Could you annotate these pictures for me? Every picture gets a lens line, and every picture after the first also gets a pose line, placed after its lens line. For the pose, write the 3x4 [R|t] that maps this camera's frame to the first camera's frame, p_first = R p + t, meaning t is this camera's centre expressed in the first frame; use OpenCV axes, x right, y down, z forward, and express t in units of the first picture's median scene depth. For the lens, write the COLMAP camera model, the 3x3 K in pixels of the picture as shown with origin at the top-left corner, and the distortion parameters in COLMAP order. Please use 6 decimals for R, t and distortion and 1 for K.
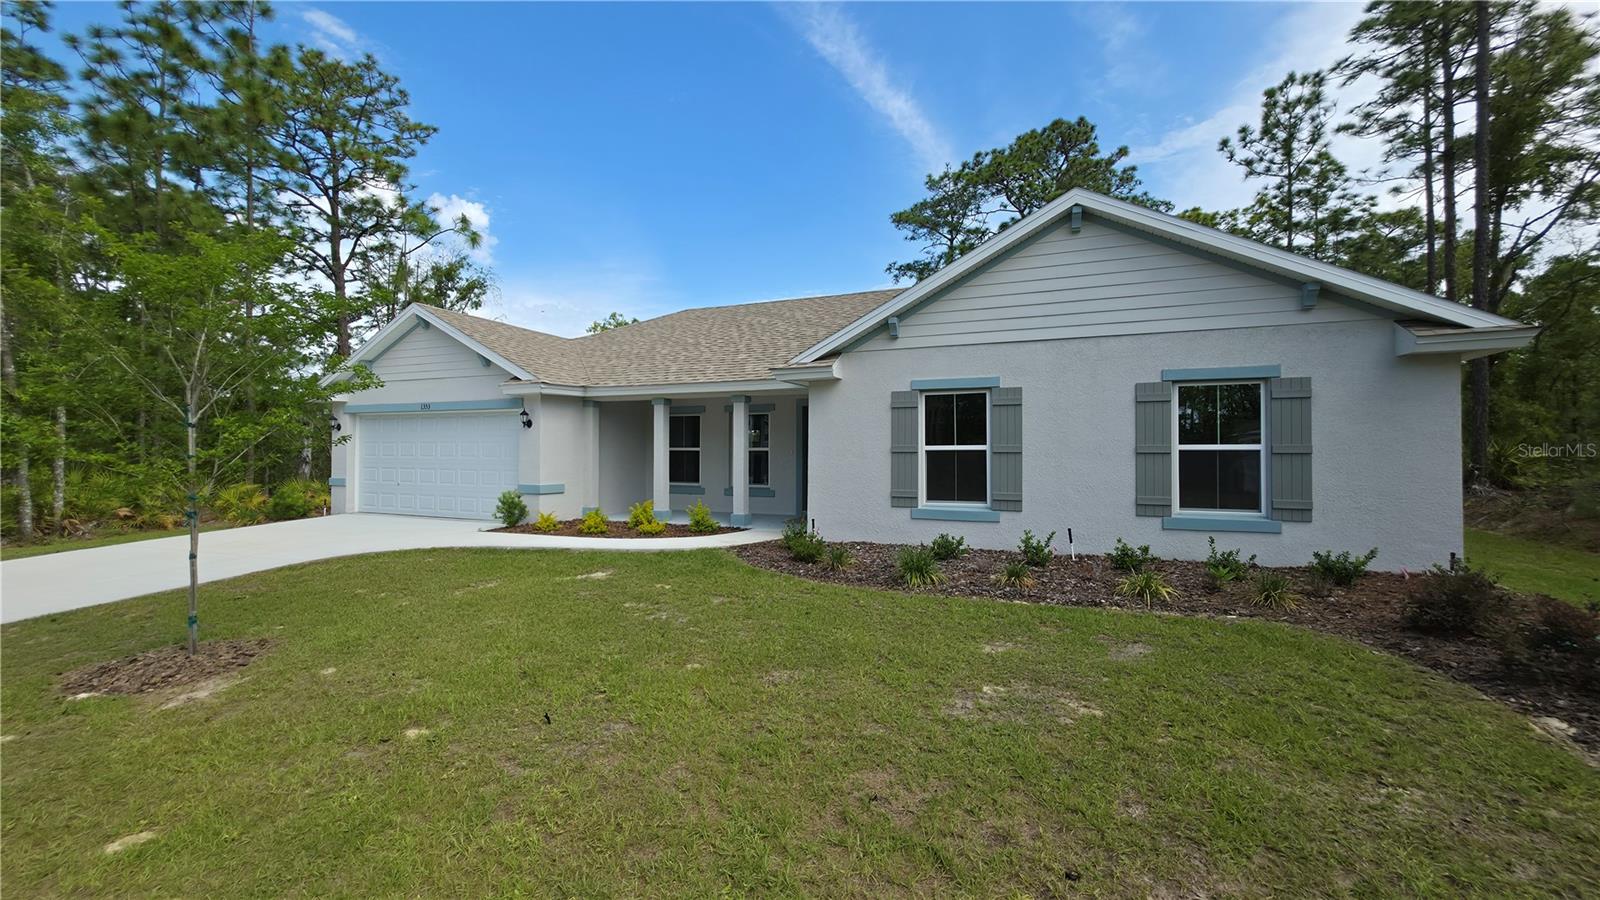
lens RADIAL K [[647.3, 0, 799.7], [0, 647.3, 445.4], [0, 0, 1]] dist [-0.001551, 0.001766]
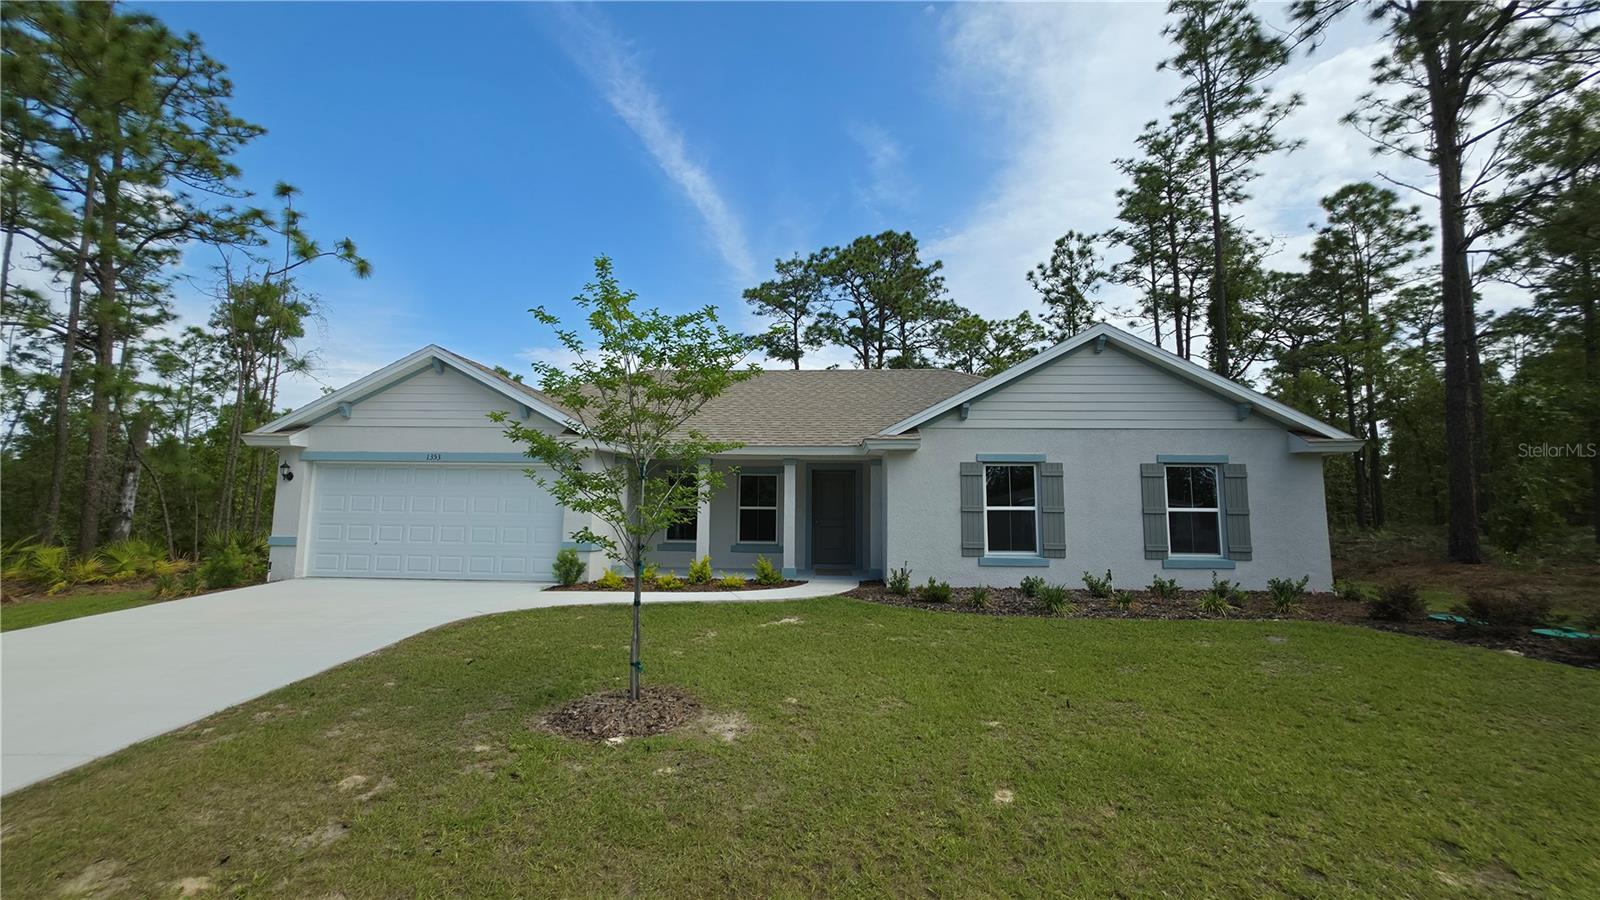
lens RADIAL K [[647.3, 0, 795.3], [0, 647.3, 452.5], [0, 0, 1]] dist [-0.001551, 0.001766]
pose [[0.939660, 0.039626, 0.339806, -0.373013], [-0.011908, 0.996456, -0.083271, 0.002897], [-0.341901, 0.074200, 0.936802, -0.034406]]
